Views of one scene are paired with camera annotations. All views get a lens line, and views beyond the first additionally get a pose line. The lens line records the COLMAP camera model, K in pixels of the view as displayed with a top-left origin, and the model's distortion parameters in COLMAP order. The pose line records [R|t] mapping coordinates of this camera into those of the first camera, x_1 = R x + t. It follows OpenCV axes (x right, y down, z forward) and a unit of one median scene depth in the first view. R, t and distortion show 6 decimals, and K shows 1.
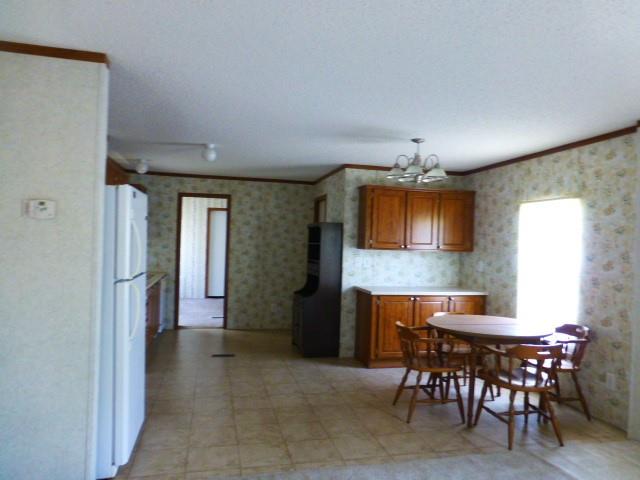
lens RADIAL K [[463.4, 0, 317.0], [0, 463.4, 243.4], [0, 0, 1]] dist [-0.001667, -0.000263]
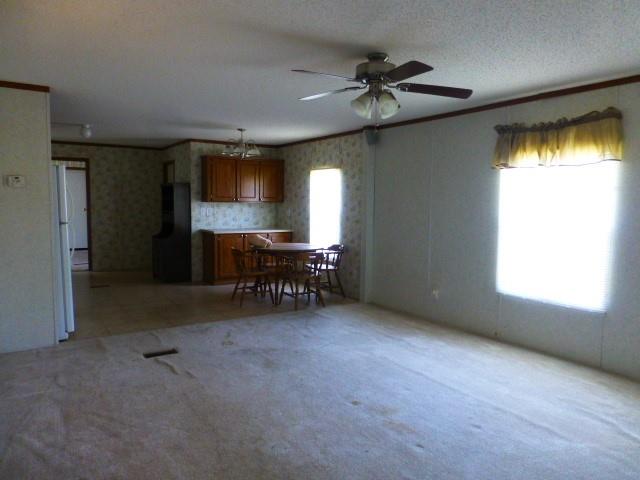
lens RADIAL K [[463.4, 0, 317.0], [0, 463.4, 243.4], [0, 0, 1]] dist [-0.001667, -0.000263]
pose [[0.939663, -0.049822, 0.338454, -0.063271], [0.015520, 0.994528, 0.103311, -0.002754], [-0.341749, -0.091824, 0.935295, -0.413904]]
